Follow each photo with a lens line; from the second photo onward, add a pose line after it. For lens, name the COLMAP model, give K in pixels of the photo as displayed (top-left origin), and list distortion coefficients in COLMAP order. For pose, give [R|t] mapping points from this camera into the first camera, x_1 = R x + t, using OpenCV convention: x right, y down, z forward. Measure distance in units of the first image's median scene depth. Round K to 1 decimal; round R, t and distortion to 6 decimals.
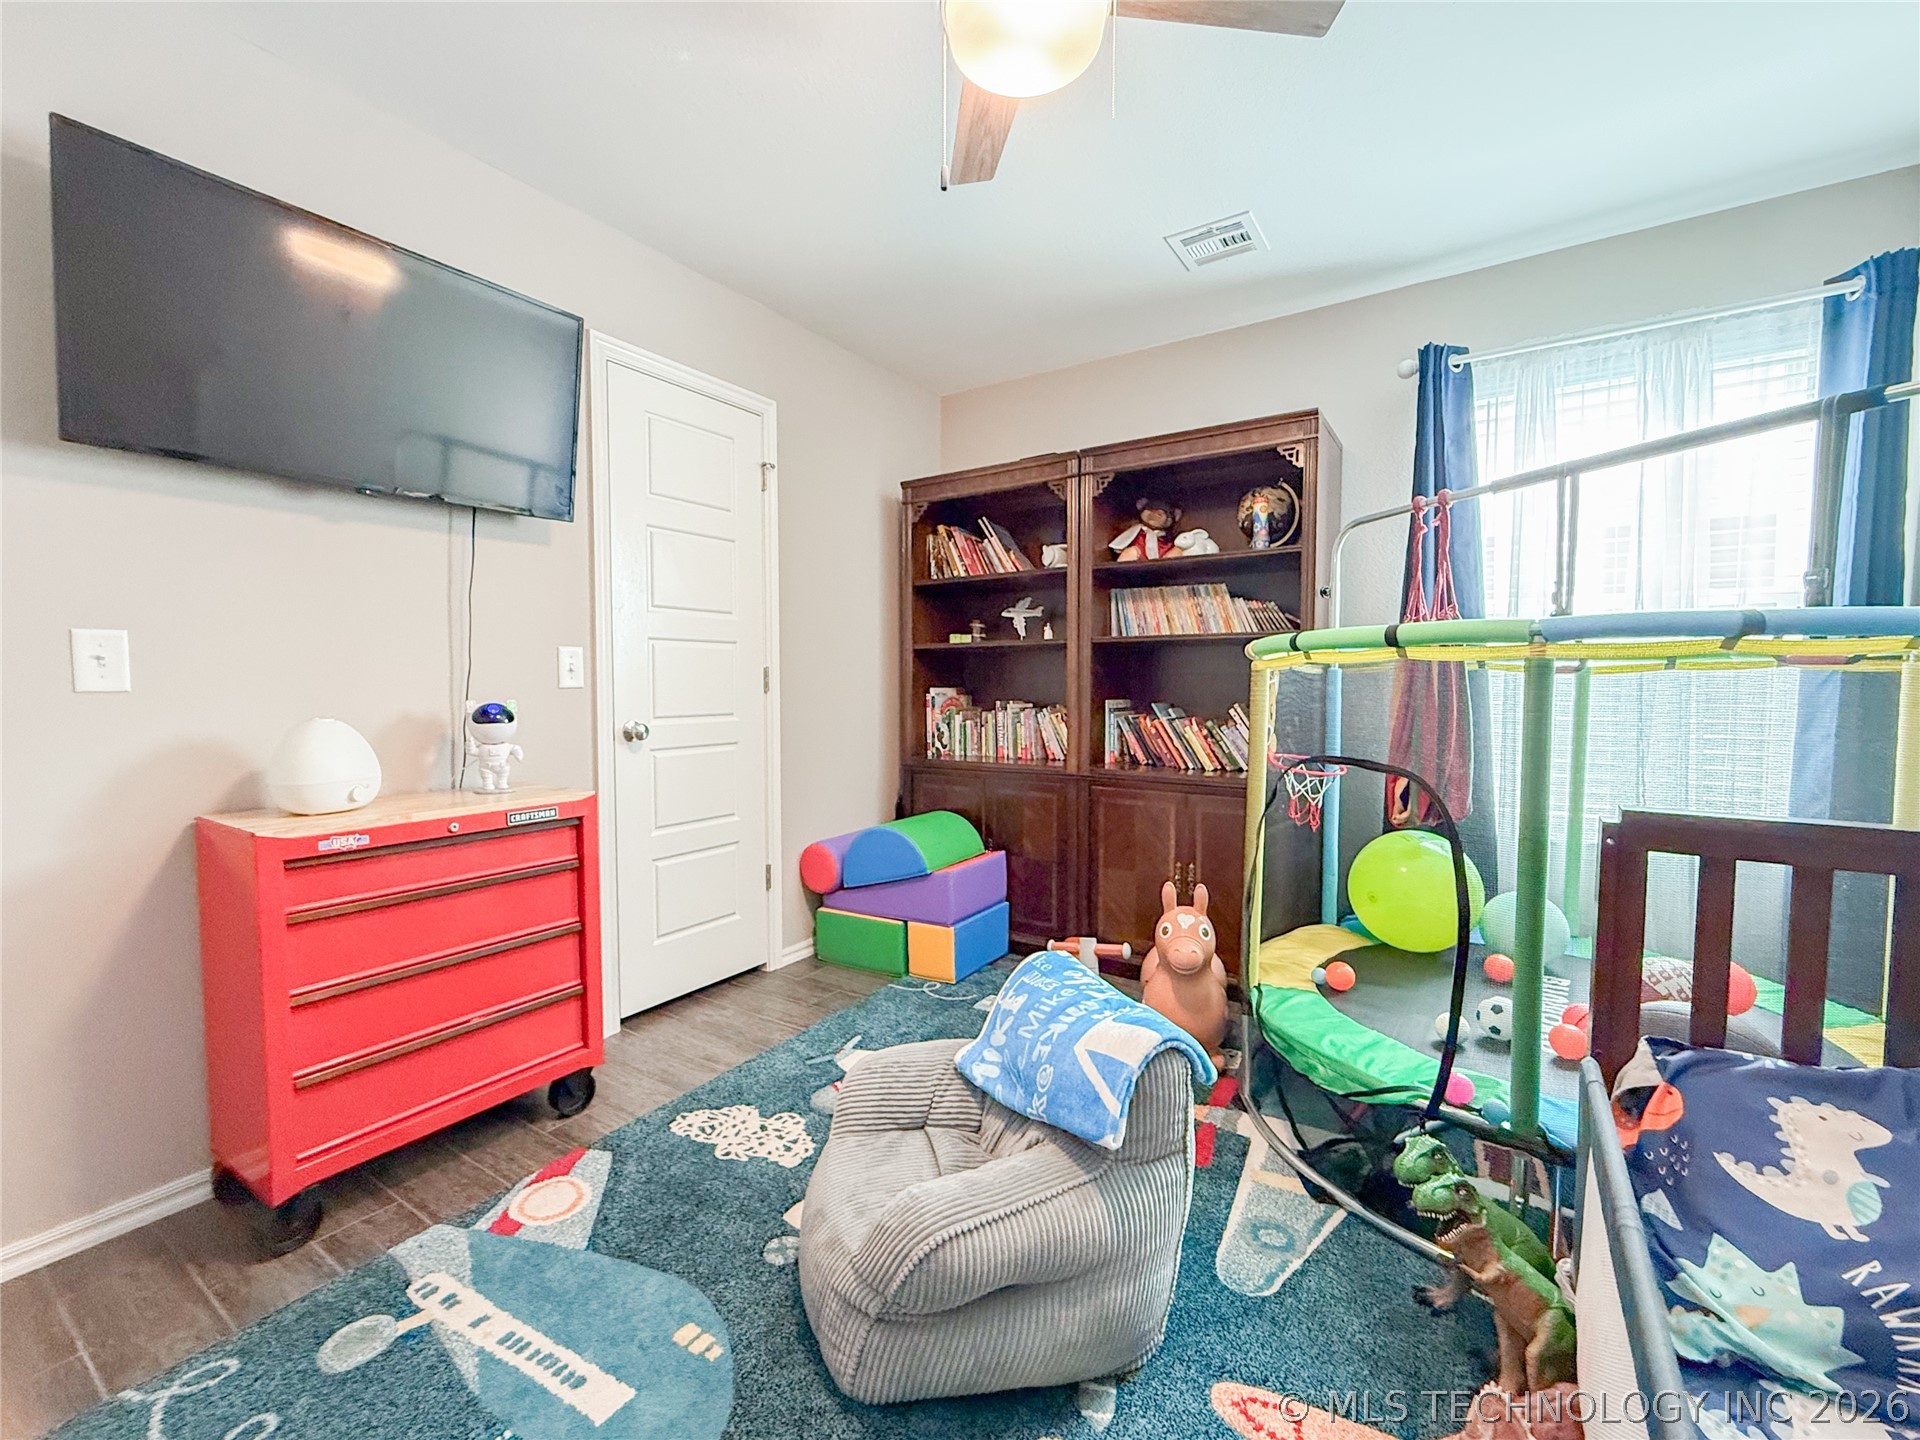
lens RADIAL K [[785.8, 0, 945.0], [0, 785.8, 722.6], [0, 0, 1]] dist [-0.002302, -0.000128]
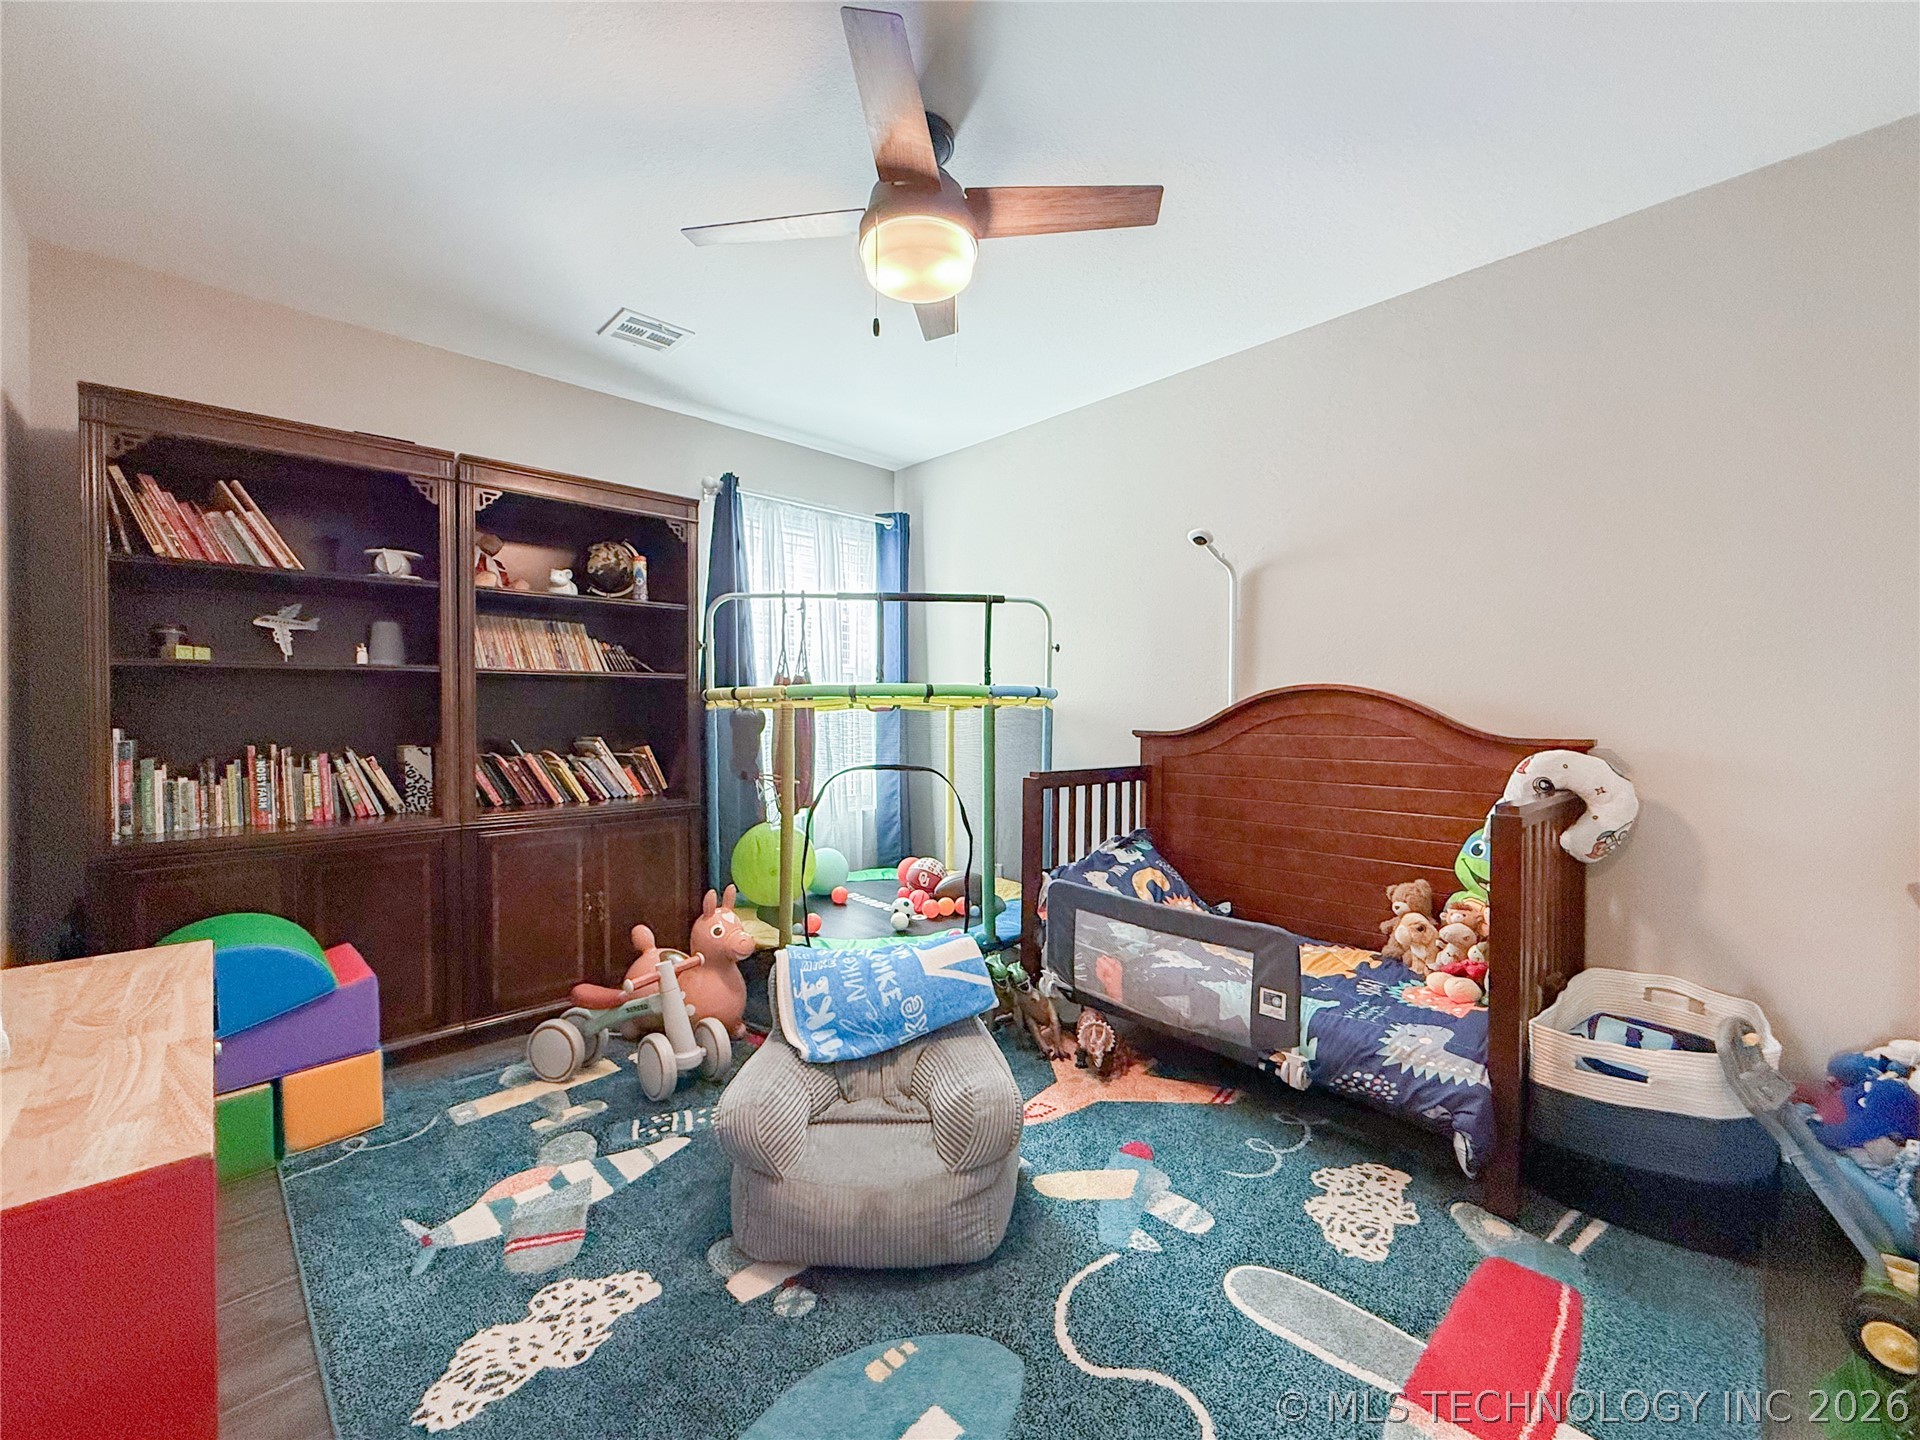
lens RADIAL K [[785.8, 0, 945.0], [0, 785.8, 722.6], [0, 0, 1]] dist [-0.002302, -0.000128]
pose [[0.230629, -0.012868, 0.972957, -0.558963], [0.050781, 0.998709, 0.001171, -0.020200], [-0.971716, 0.049138, 0.230985, 0.282454]]
